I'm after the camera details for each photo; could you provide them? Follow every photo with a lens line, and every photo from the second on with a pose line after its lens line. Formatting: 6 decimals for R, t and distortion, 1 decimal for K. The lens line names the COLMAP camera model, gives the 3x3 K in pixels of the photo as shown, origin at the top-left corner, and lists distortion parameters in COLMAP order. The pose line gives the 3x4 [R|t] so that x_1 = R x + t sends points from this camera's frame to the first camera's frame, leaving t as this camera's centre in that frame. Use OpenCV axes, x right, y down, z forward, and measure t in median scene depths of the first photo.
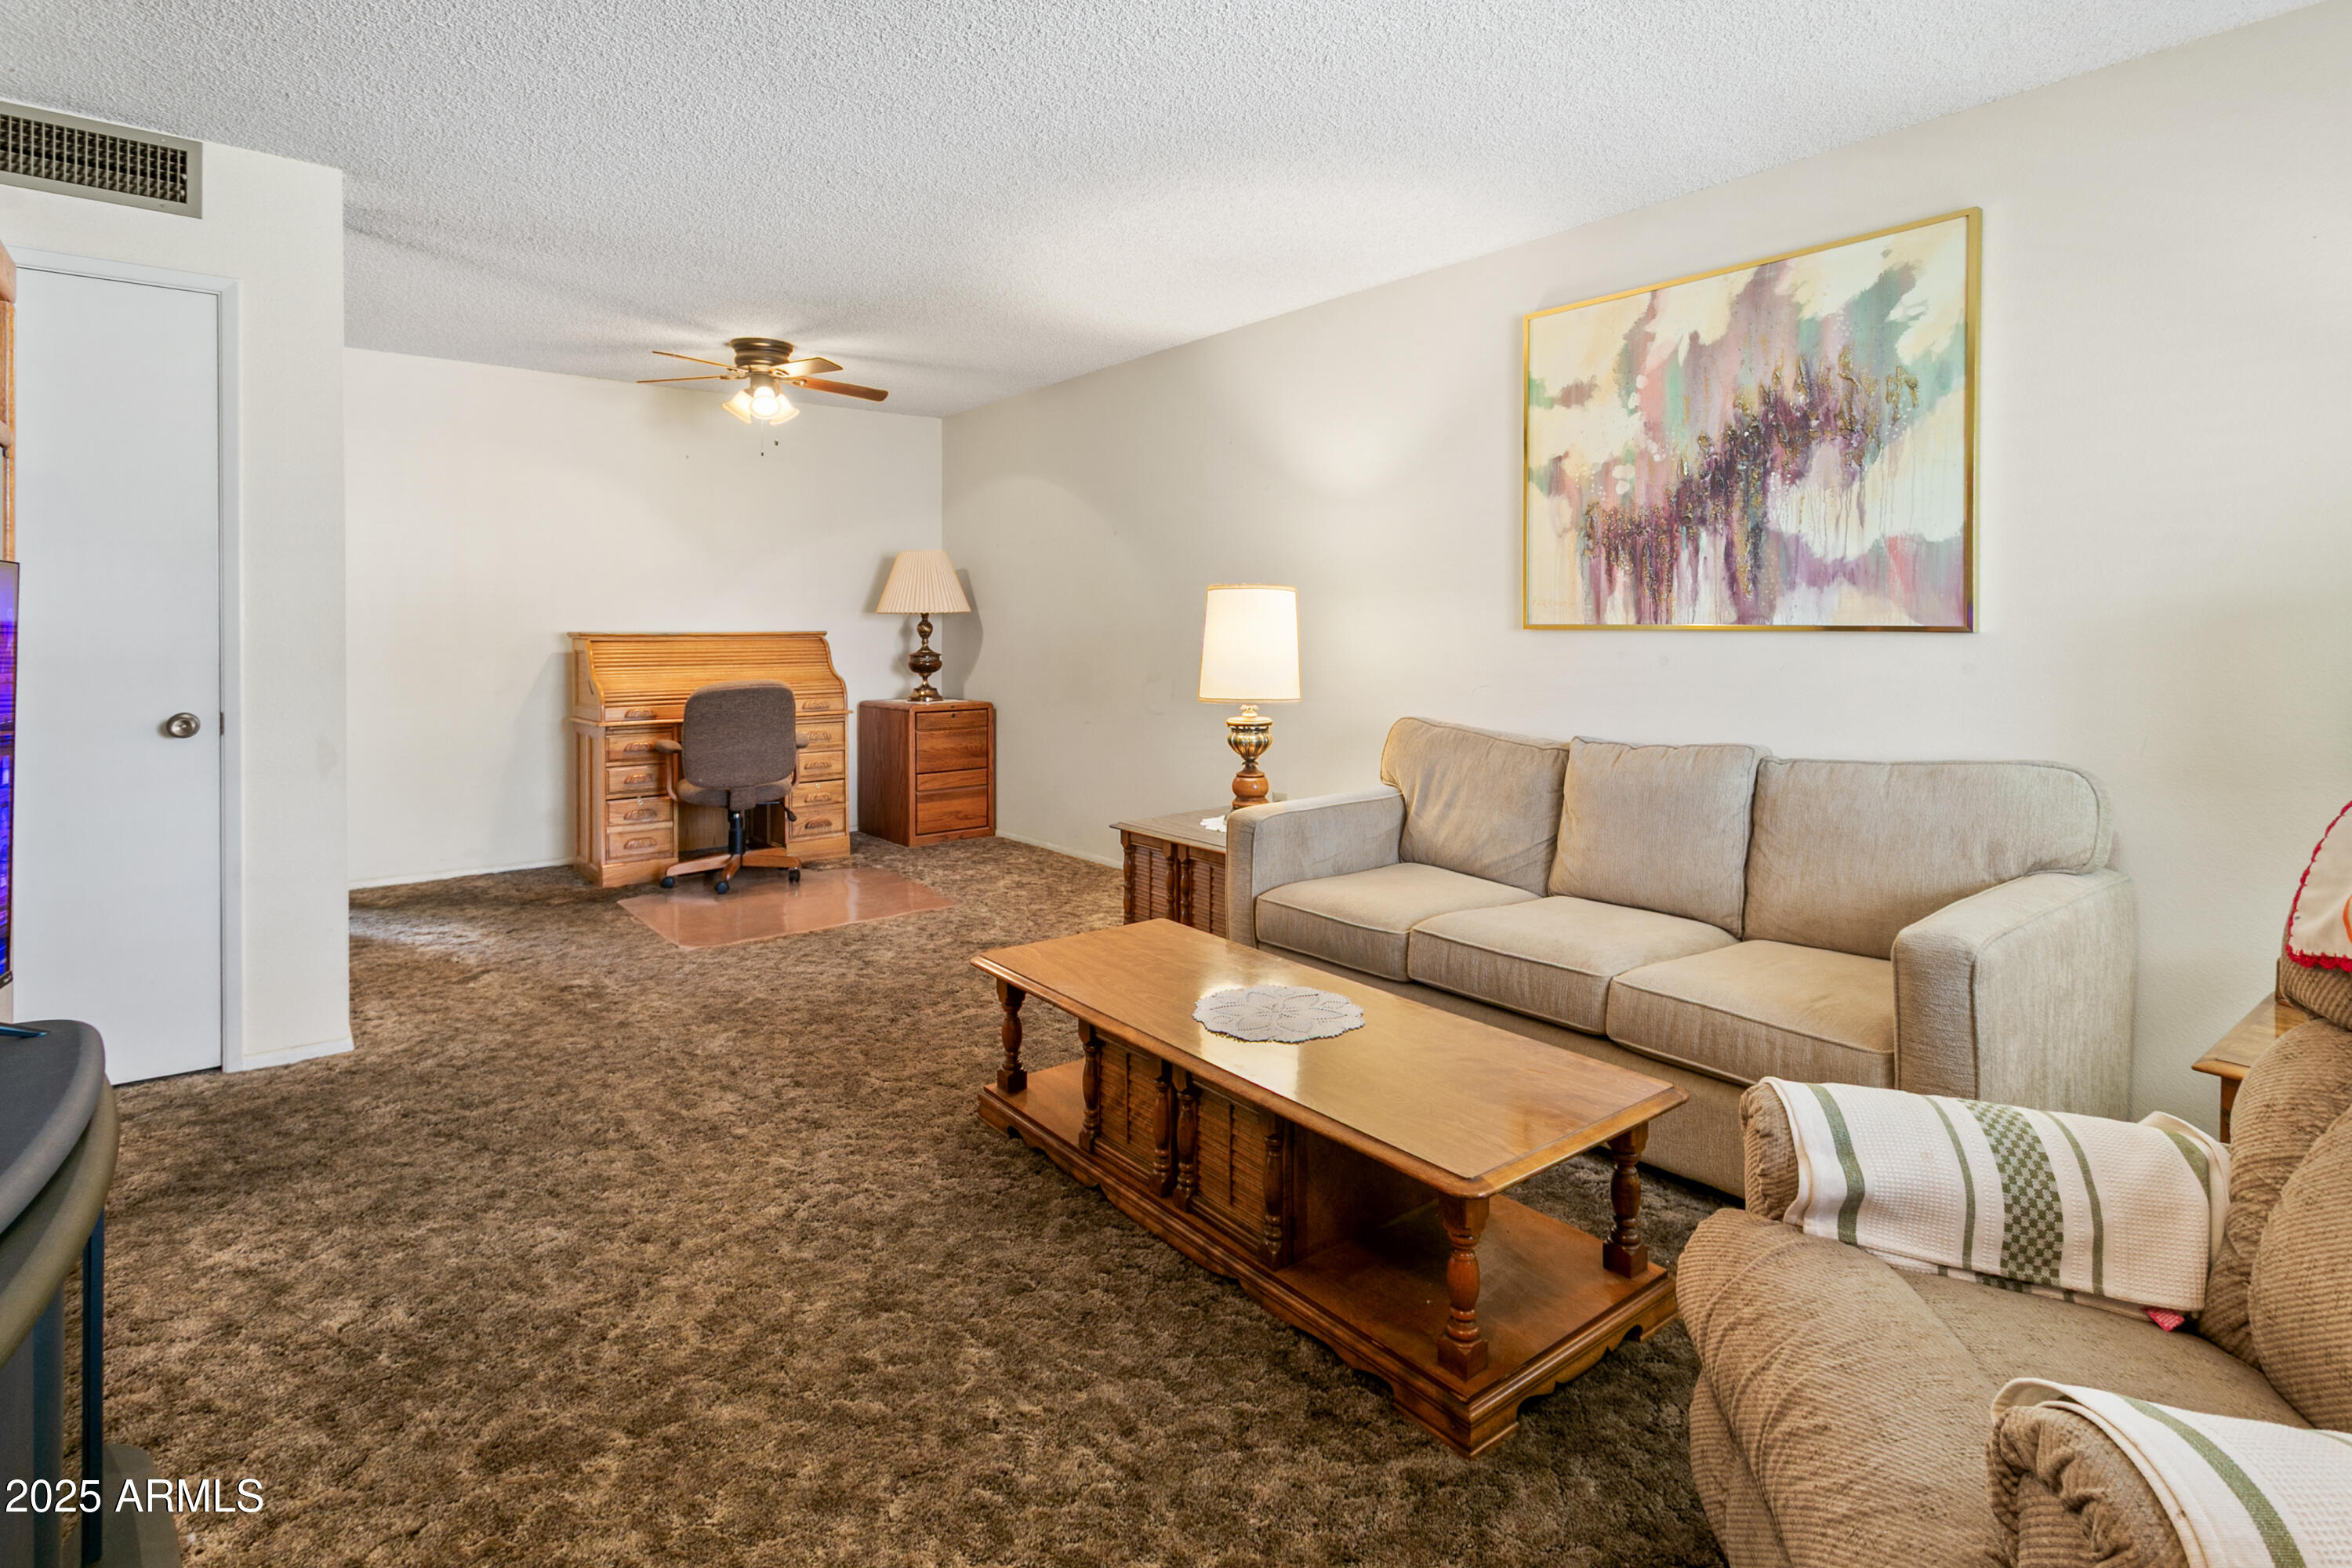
lens RADIAL K [[1175.0, 0, 1171.5], [0, 1175.0, 638.4], [0, 0, 1]] dist [-0.002356, 0.004009]
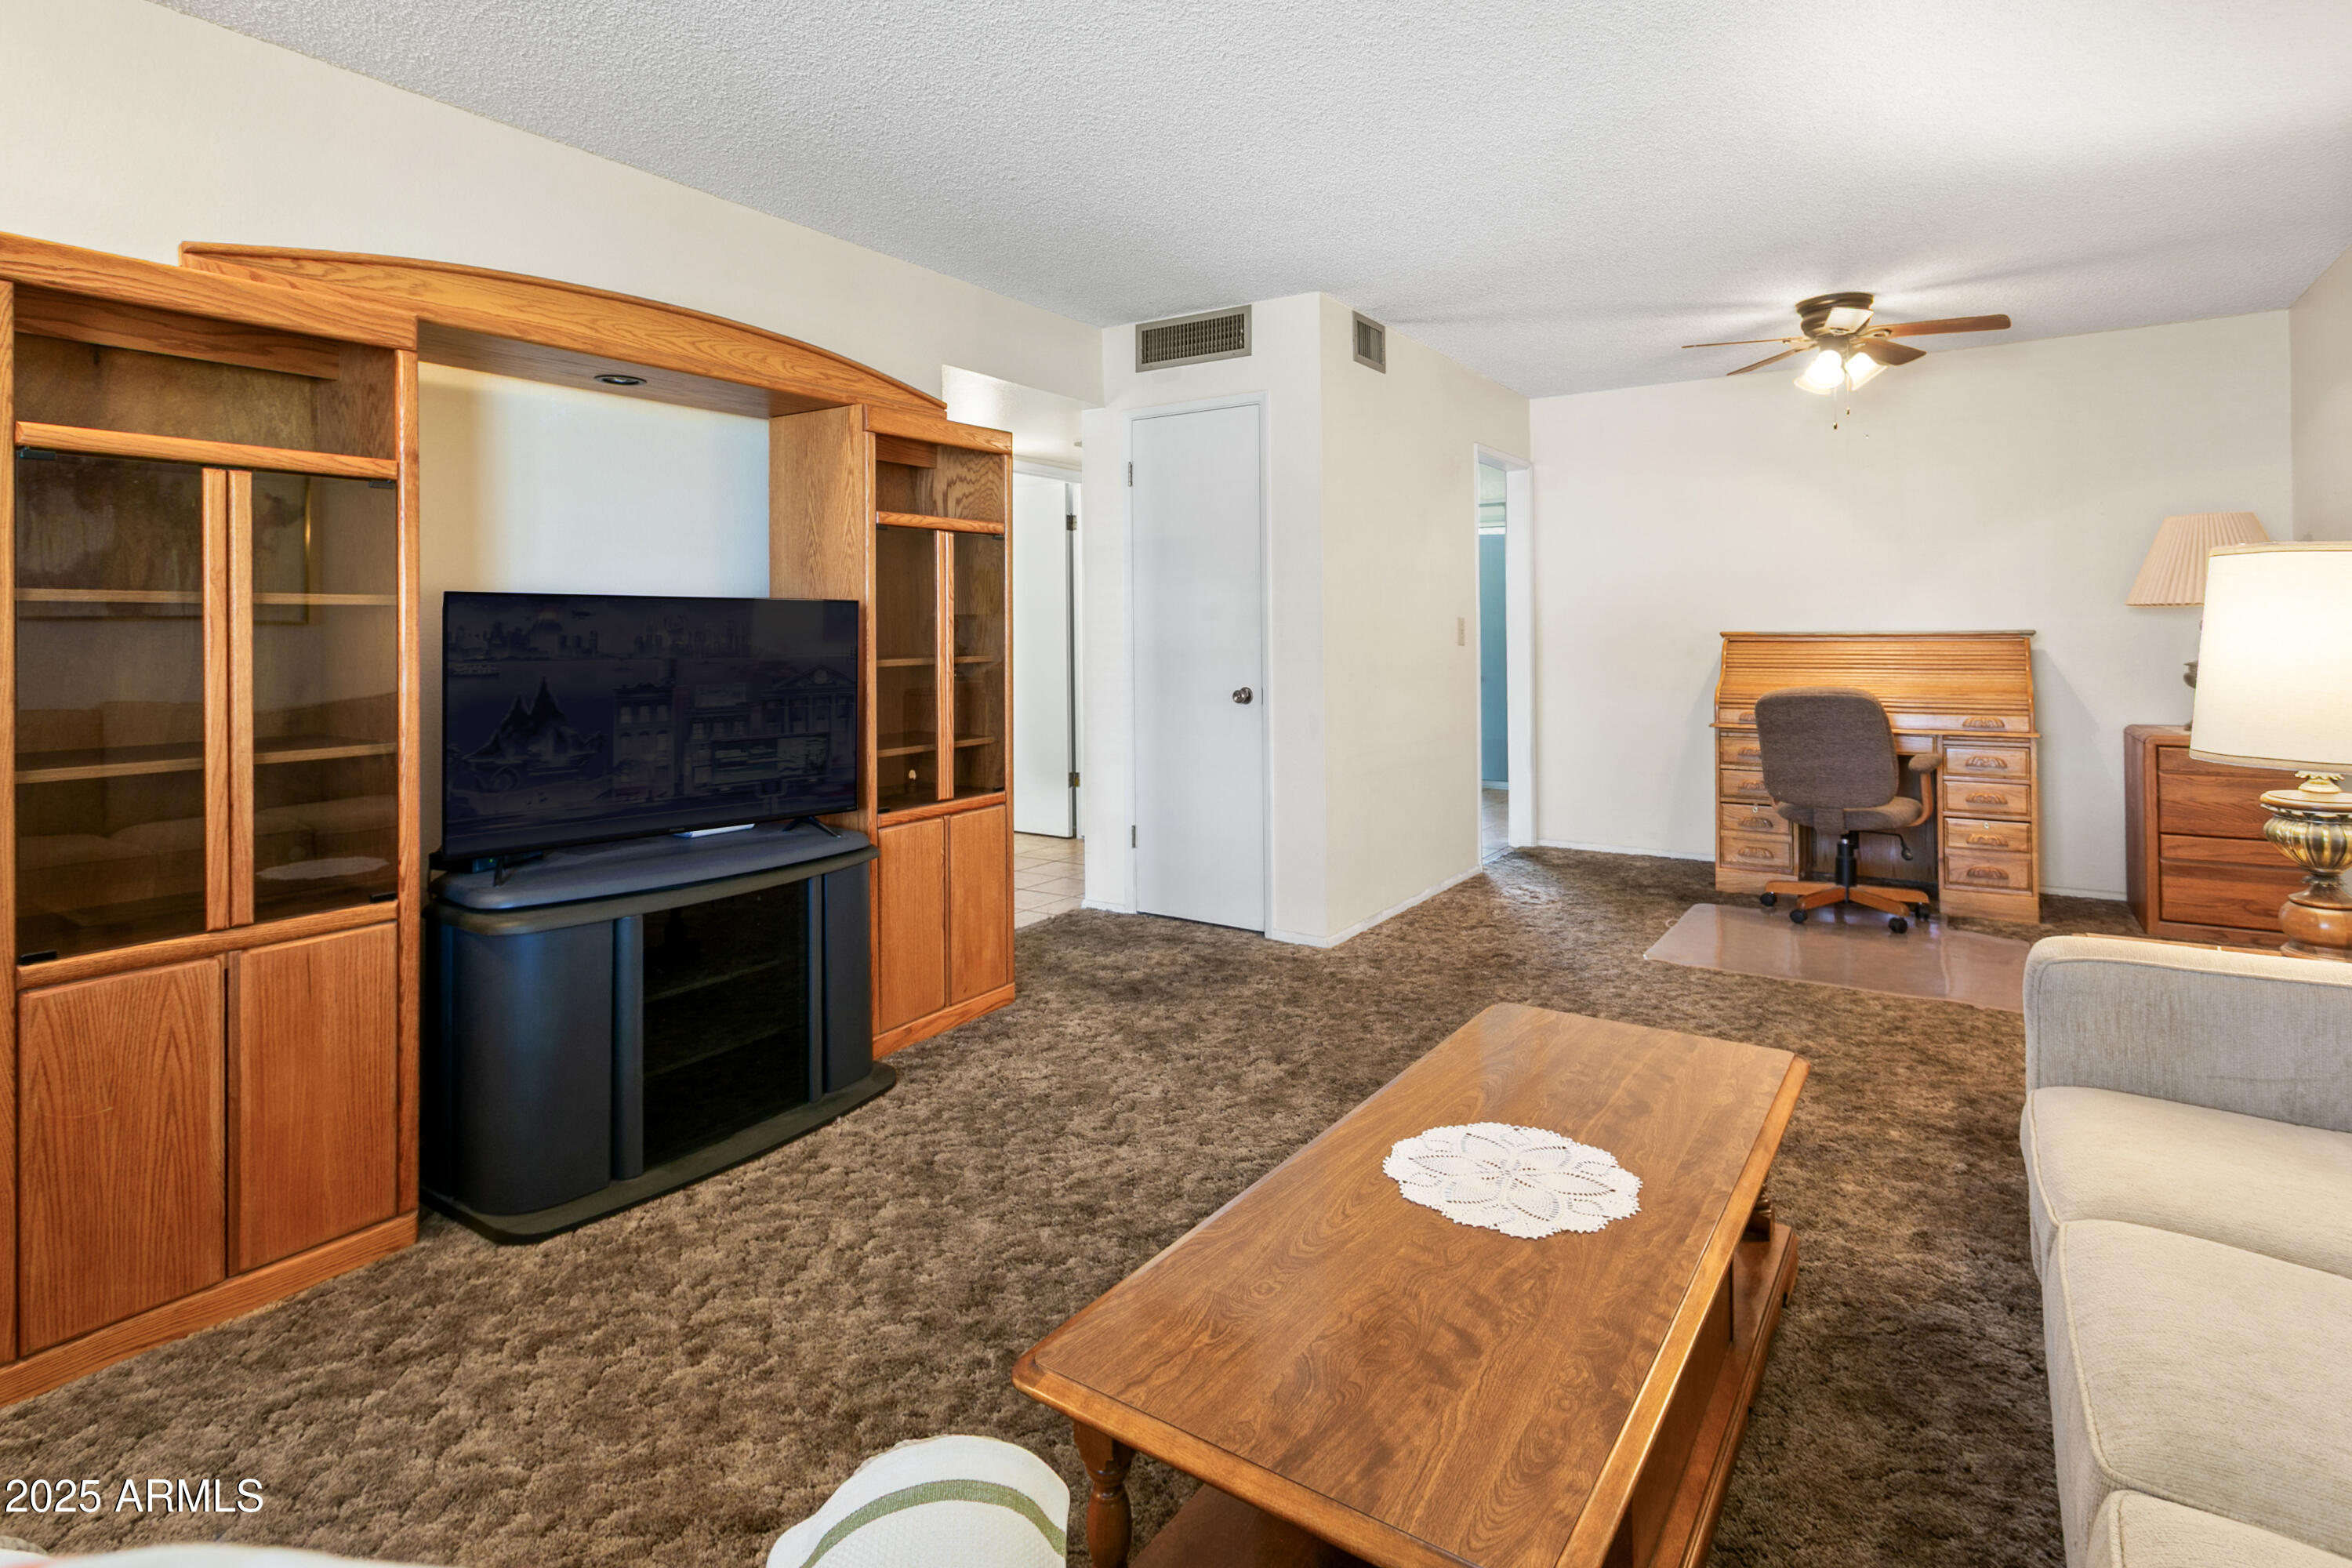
lens RADIAL K [[1175.0, 0, 1200.7], [0, 1175.0, 626.9], [0, 0, 1]] dist [-0.002356, 0.004009]
pose [[0.303447, -0.005358, -0.952833, 0.330166], [-0.001622, 0.999980, -0.006140, -0.002870], [0.952847, 0.003409, 0.303432, 0.285746]]
